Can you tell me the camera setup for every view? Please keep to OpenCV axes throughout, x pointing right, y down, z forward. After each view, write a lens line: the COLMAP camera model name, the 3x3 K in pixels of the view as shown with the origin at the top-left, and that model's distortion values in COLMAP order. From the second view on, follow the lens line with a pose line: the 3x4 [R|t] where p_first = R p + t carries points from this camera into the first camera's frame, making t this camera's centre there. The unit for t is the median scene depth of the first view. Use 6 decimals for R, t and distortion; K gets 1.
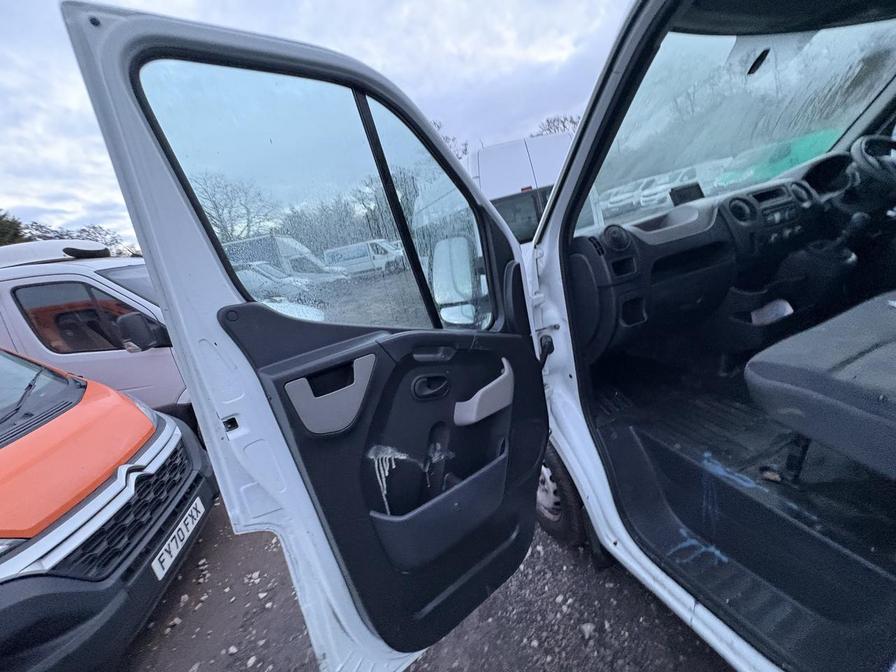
lens RADIAL K [[356.9, 0, 448.0], [0, 356.9, 336.0], [0, 0, 1]] dist [-0.001788, 0.000085]
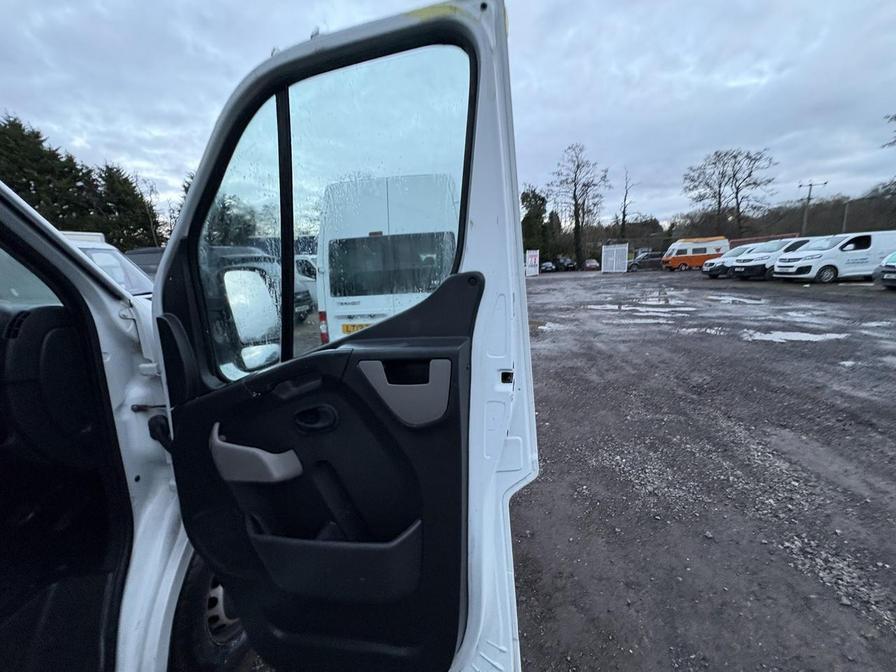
lens RADIAL K [[364.2, 0, 448.0], [0, 364.2, 336.0], [0, 0, 1]] dist [-0.006433, -0.000141]
pose [[0.924806, 0.237663, -0.297071, 2.622146], [-0.250284, 0.968162, -0.004604, -0.787561], [0.286518, 0.078610, 0.954844, 0.839312]]
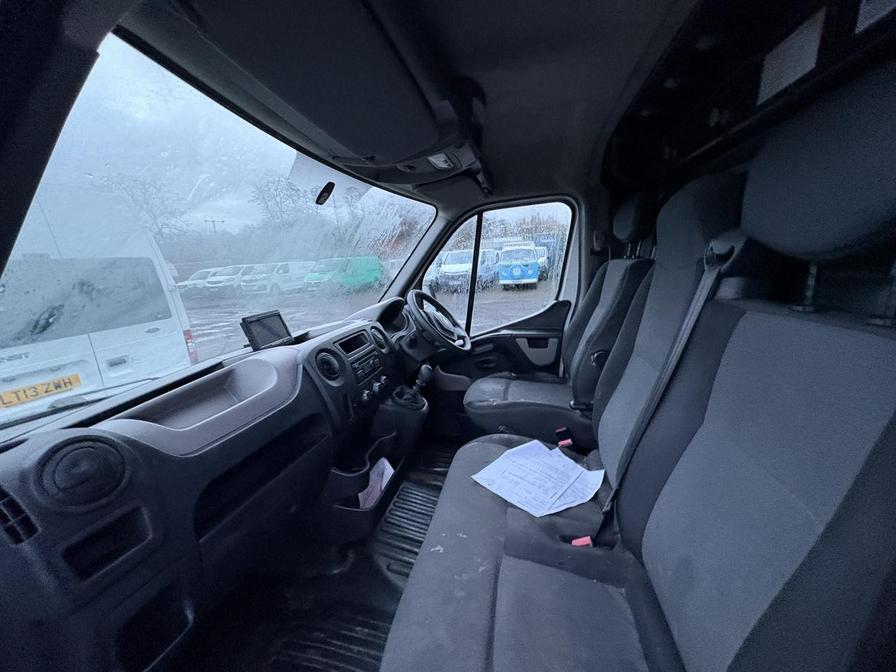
lens RADIAL K [[356.9, 0, 448.0], [0, 356.9, 336.0], [0, 0, 1]] dist [-0.001788, 0.000085]
pose [[0.544315, 0.017106, 0.838706, 0.316174], [0.165002, 0.978078, -0.127034, -0.274081], [-0.822493, 0.207534, 0.529560, 0.371018]]
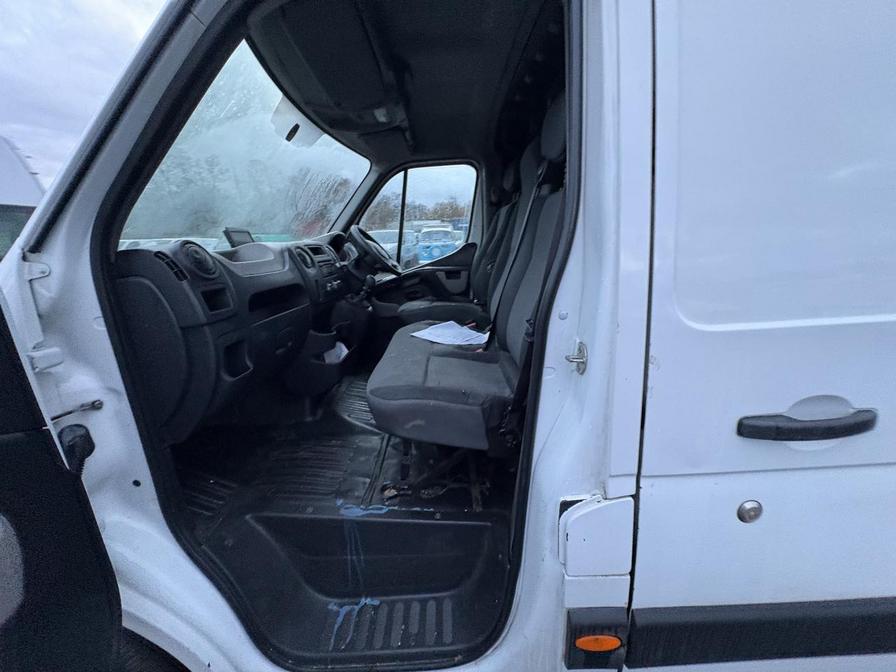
lens RADIAL K [[354.7, 0, 448.0], [0, 354.7, 336.0], [0, 0, 1]] dist [0.000932, 0.000087]
pose [[0.348950, -0.030752, 0.936637, -0.022954], [0.211312, 0.976304, -0.046671, 0.011524], [-0.913007, 0.214208, 0.347180, 0.292255]]
